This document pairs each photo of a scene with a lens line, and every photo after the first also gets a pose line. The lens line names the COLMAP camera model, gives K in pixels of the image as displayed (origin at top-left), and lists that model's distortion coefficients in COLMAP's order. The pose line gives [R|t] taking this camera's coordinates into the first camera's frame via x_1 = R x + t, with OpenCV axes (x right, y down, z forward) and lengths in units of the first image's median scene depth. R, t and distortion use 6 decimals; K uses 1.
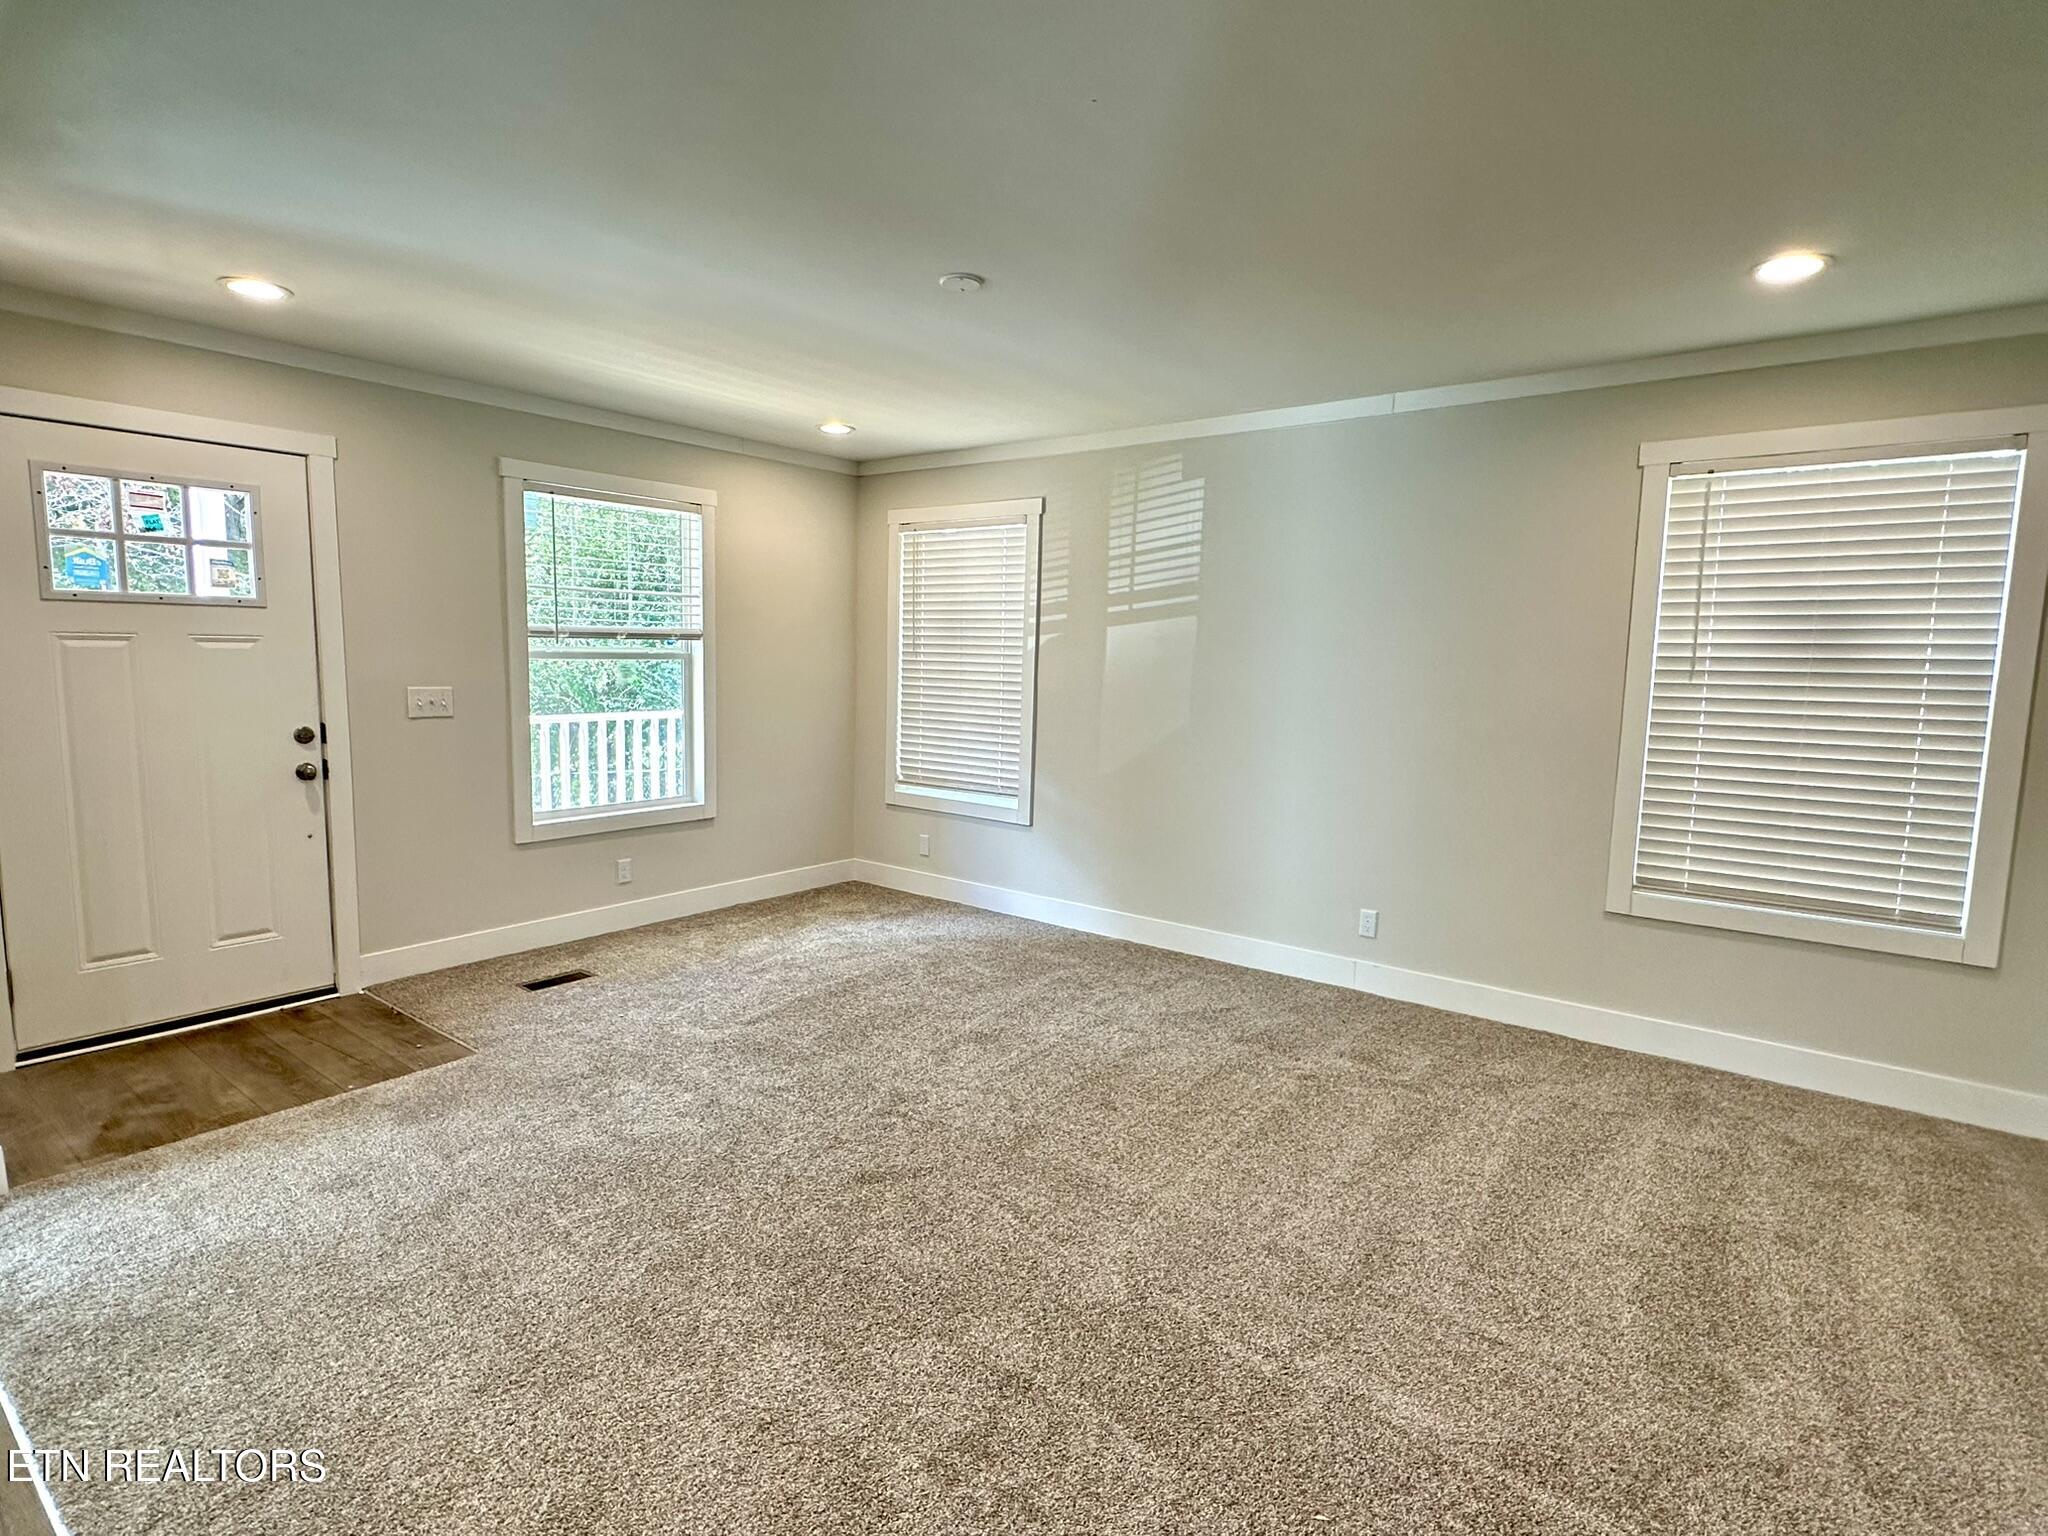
lens RADIAL K [[1011.4, 0, 1034.4], [0, 1011.4, 766.5], [0, 0, 1]] dist [-0.002902, -0.000040]
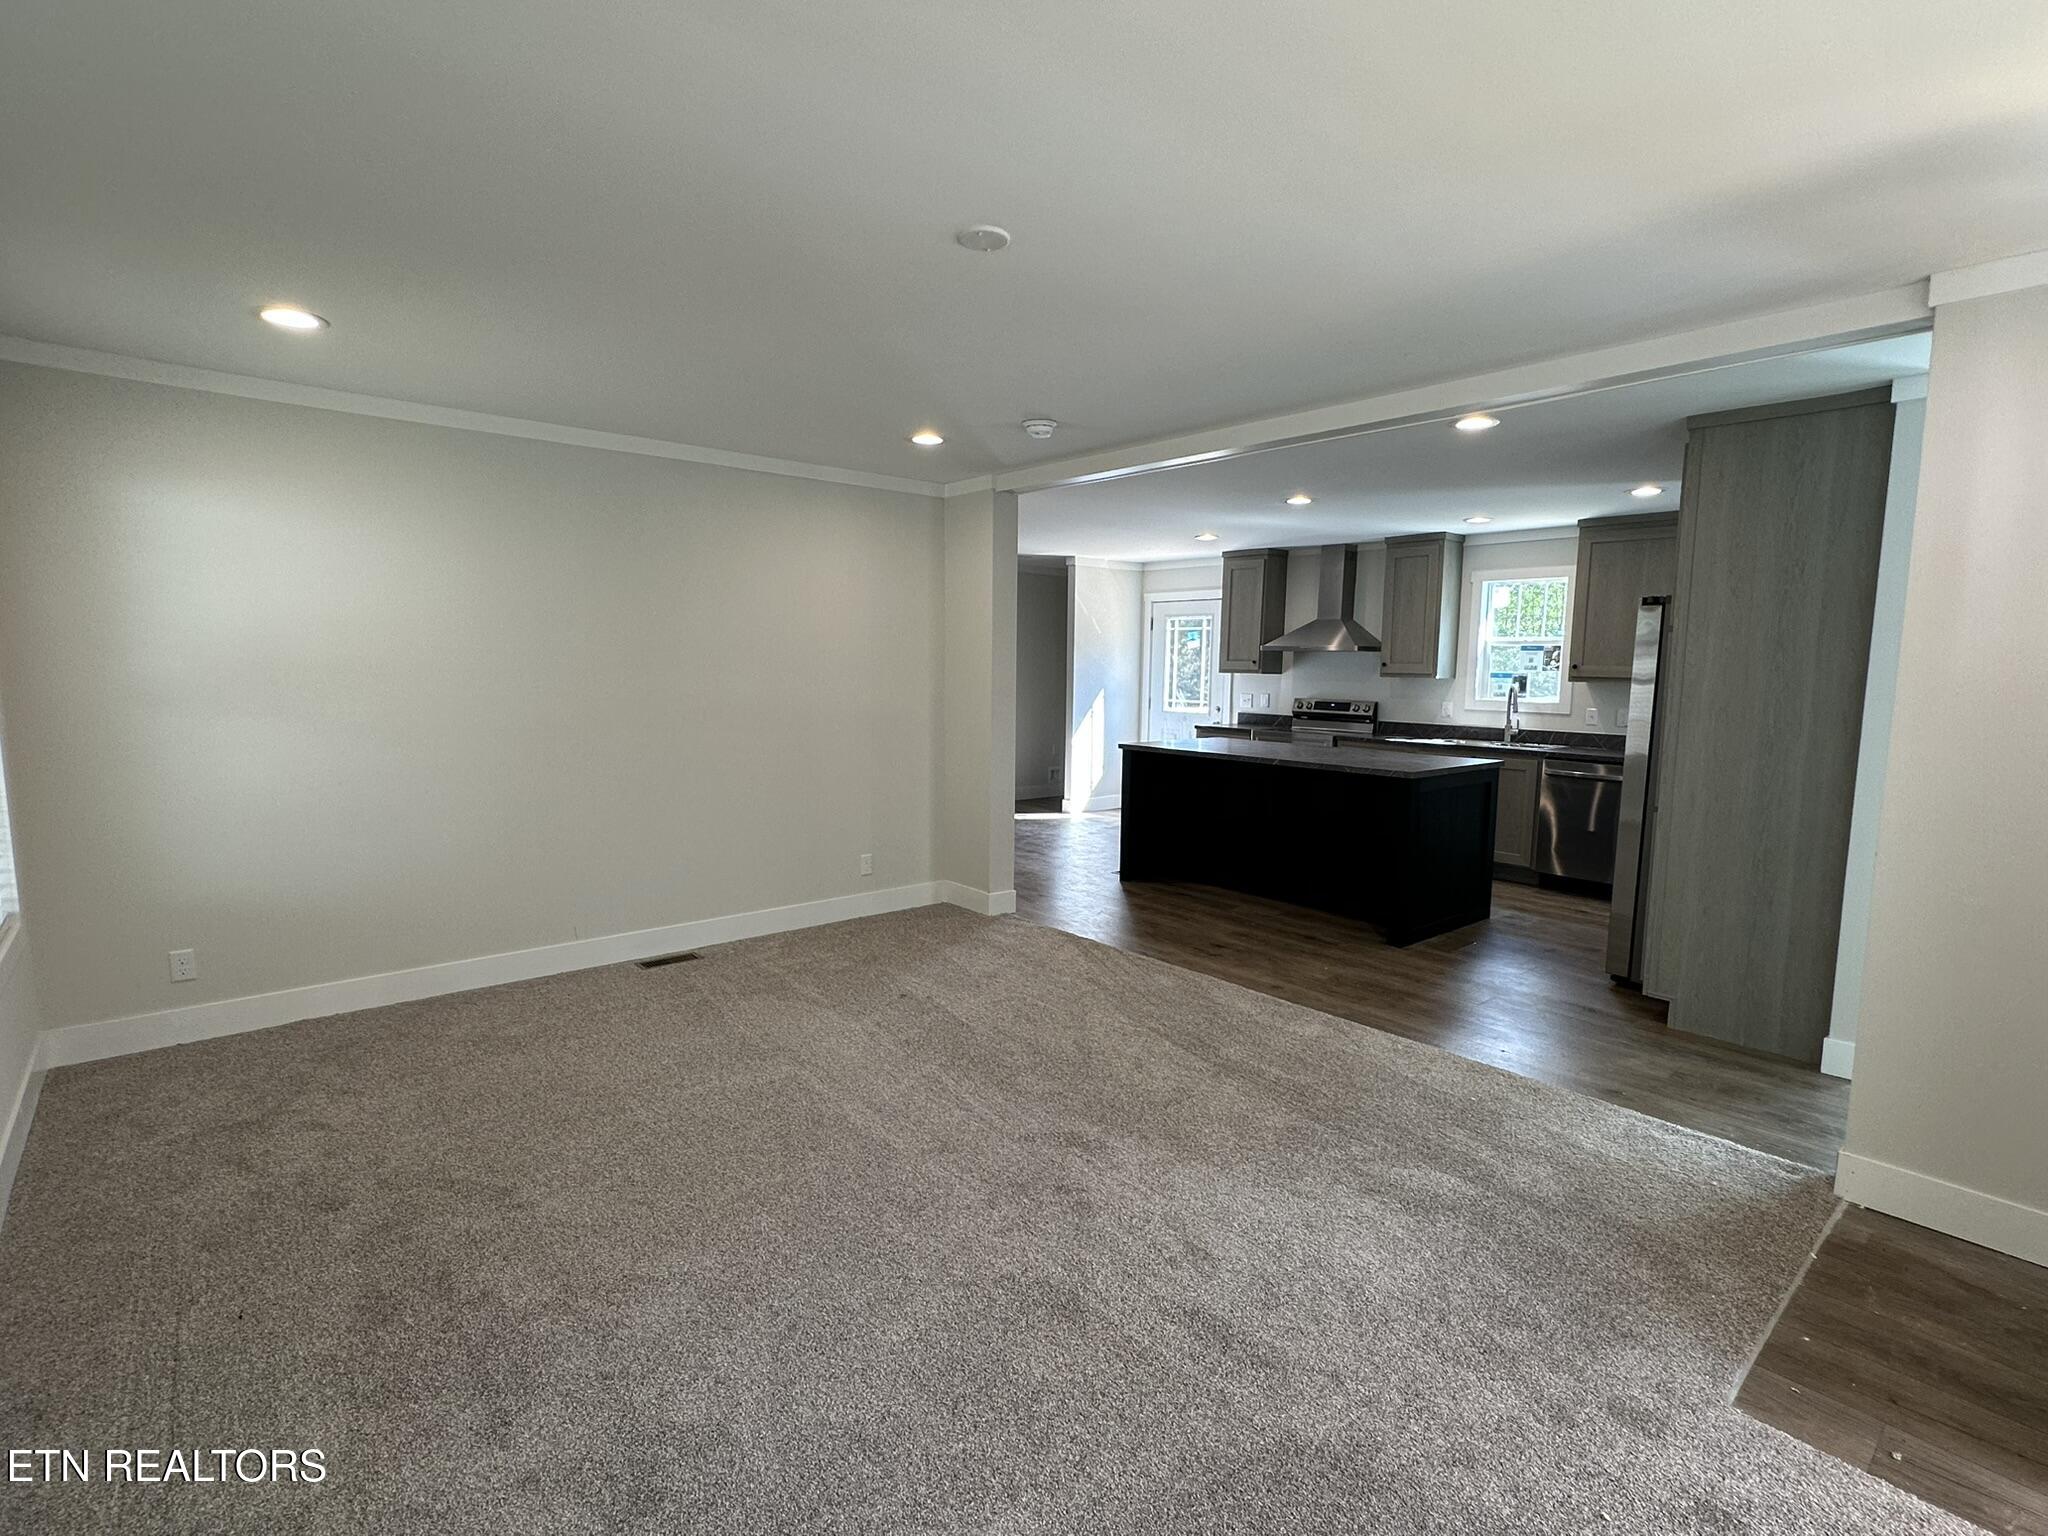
lens RADIAL K [[971.7, 0, 1018.3], [0, 971.7, 764.5], [0, 0, 1]] dist [-0.013945, -0.000056]
pose [[-0.978532, -0.058855, 0.197511, -0.188370], [-0.016117, 0.977276, 0.211359, -0.156004], [-0.205462, 0.203638, -0.957244, 1.244321]]
